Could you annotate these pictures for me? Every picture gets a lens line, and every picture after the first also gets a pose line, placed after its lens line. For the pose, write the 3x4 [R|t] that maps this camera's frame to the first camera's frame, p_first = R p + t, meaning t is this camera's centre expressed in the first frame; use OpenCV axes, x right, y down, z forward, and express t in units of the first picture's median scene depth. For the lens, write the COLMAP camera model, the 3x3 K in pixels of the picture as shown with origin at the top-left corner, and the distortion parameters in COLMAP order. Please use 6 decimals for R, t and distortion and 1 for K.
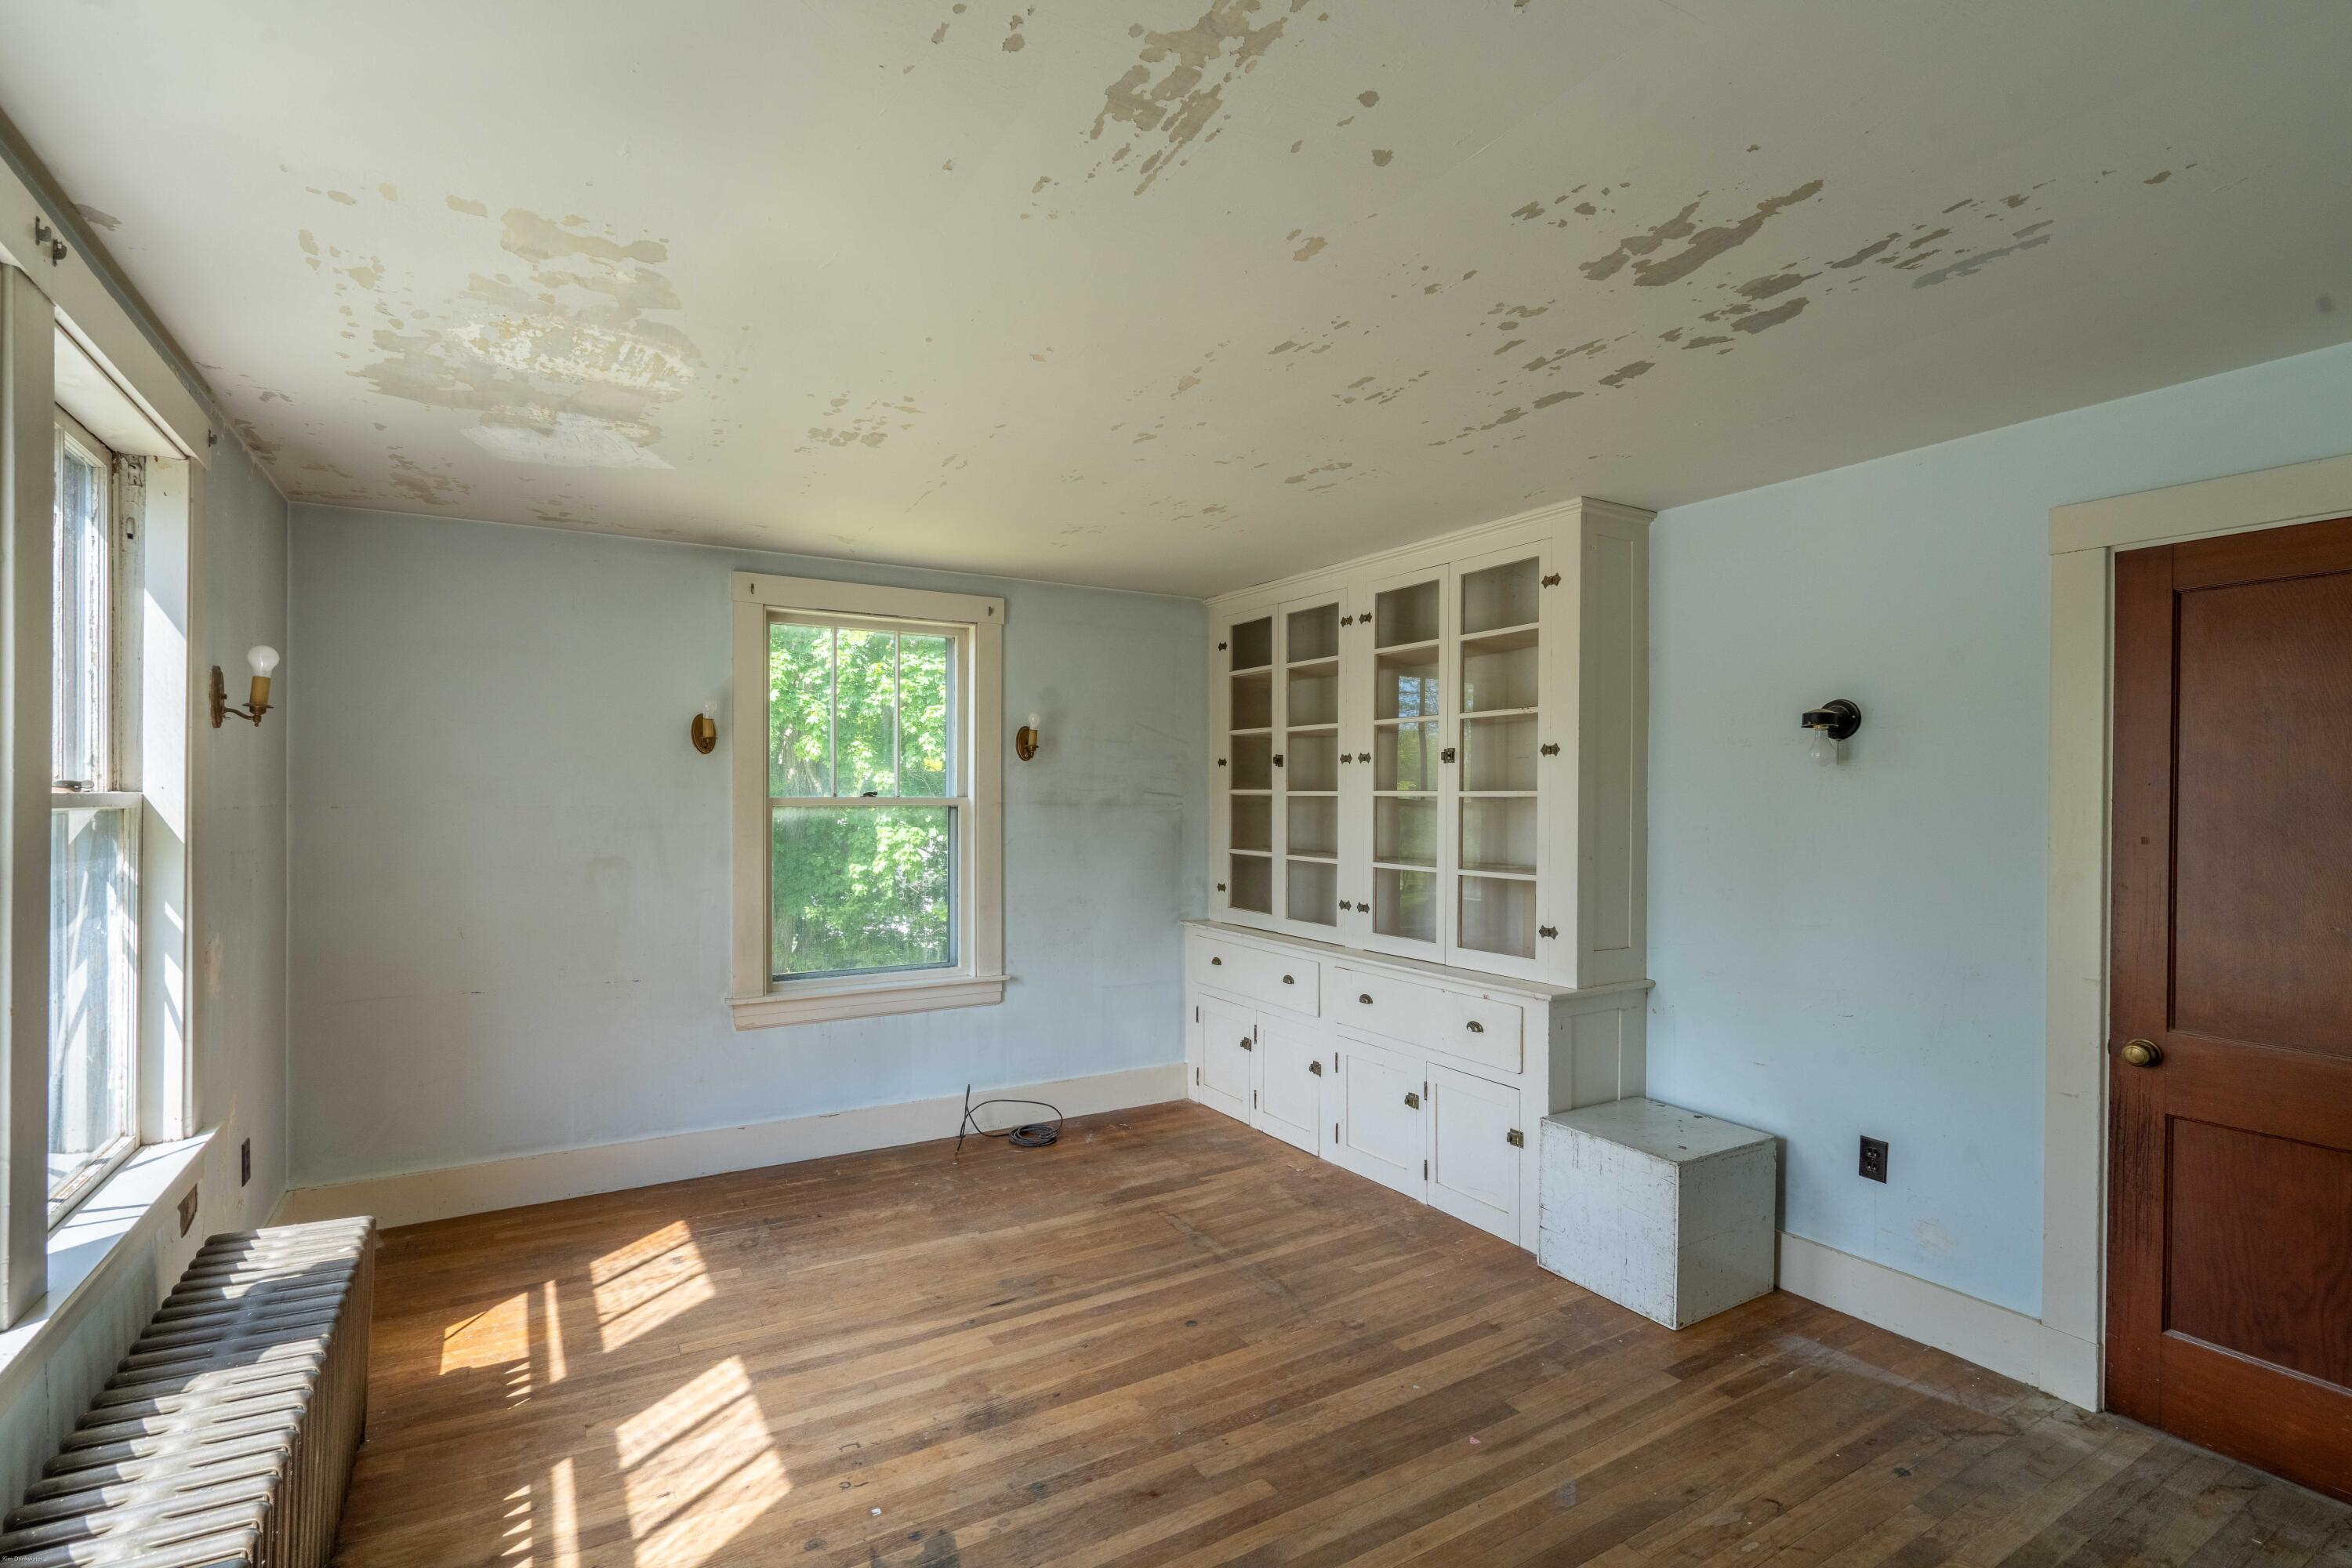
lens RADIAL K [[1094.4, 0, 1180.7], [0, 1094.4, 800.3], [0, 0, 1]] dist [-0.008097, 0.000230]
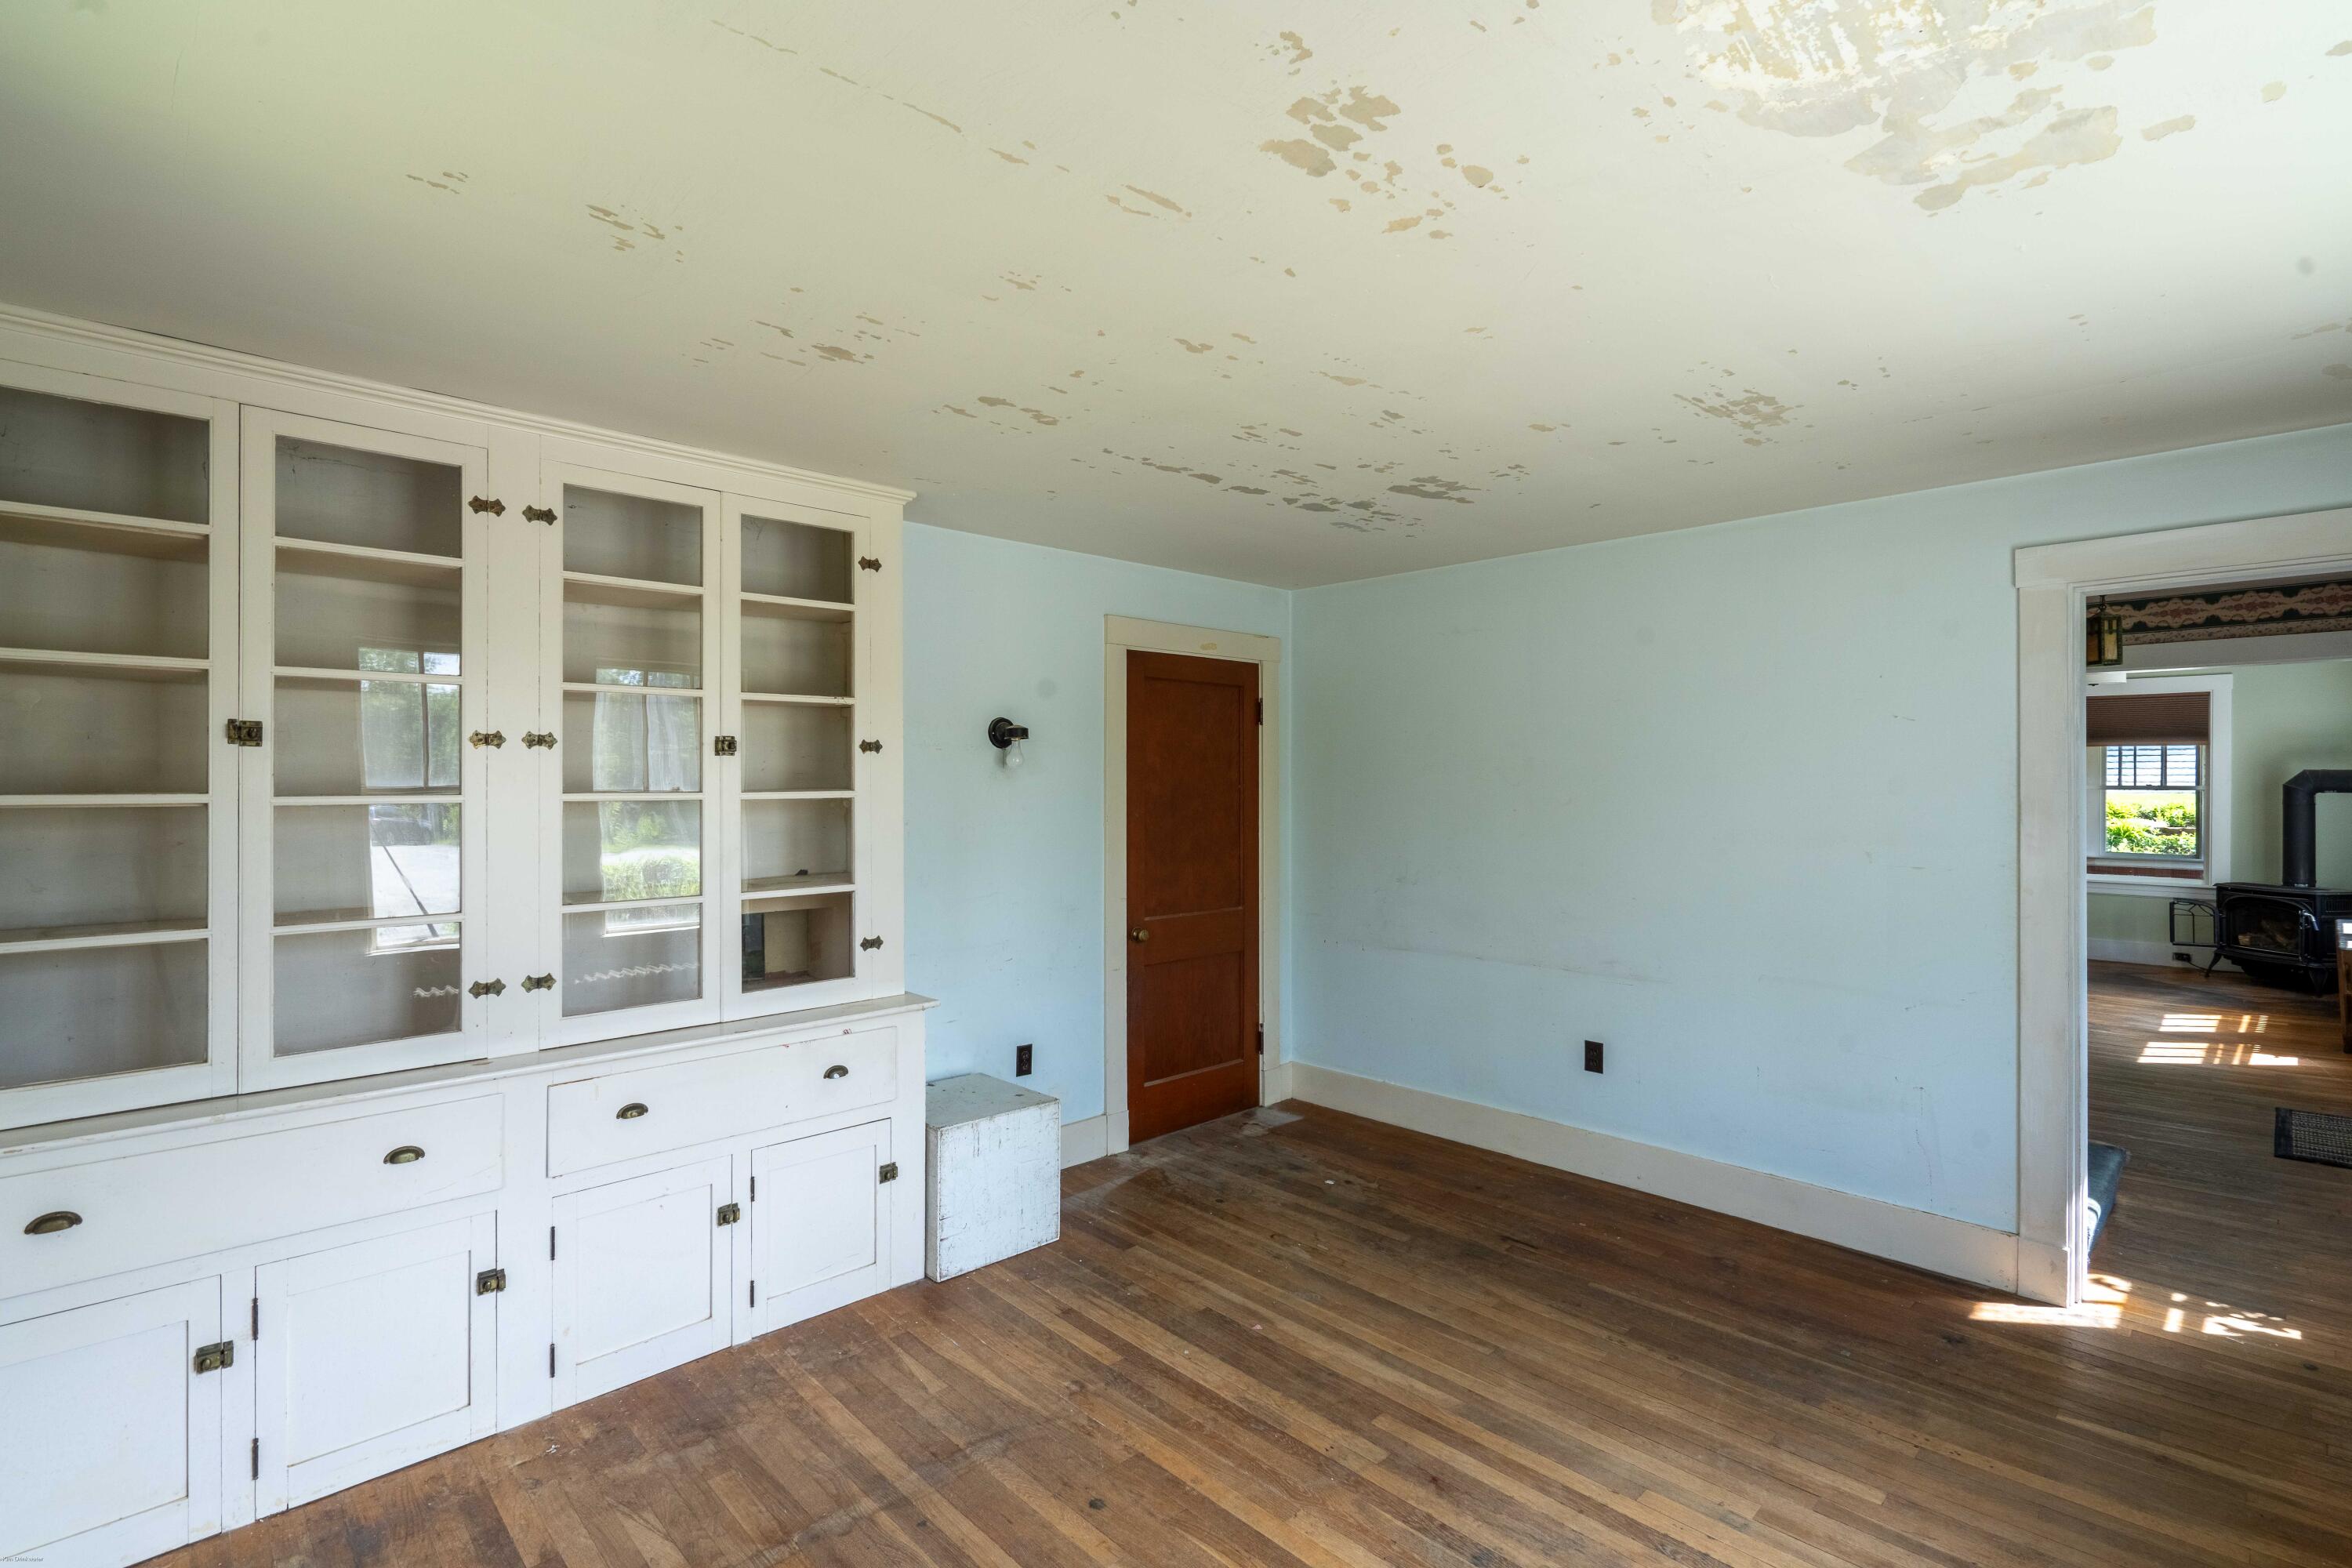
lens RADIAL K [[1076.1, 0, 1235.1], [0, 1076.1, 777.5], [0, 0, 1]] dist [-0.003899, 0.000337]
pose [[-0.244262, -0.003315, 0.969704, -0.759454], [0.004035, 0.999982, 0.004435, -0.027673], [-0.969701, 0.004996, -0.244244, 1.125796]]
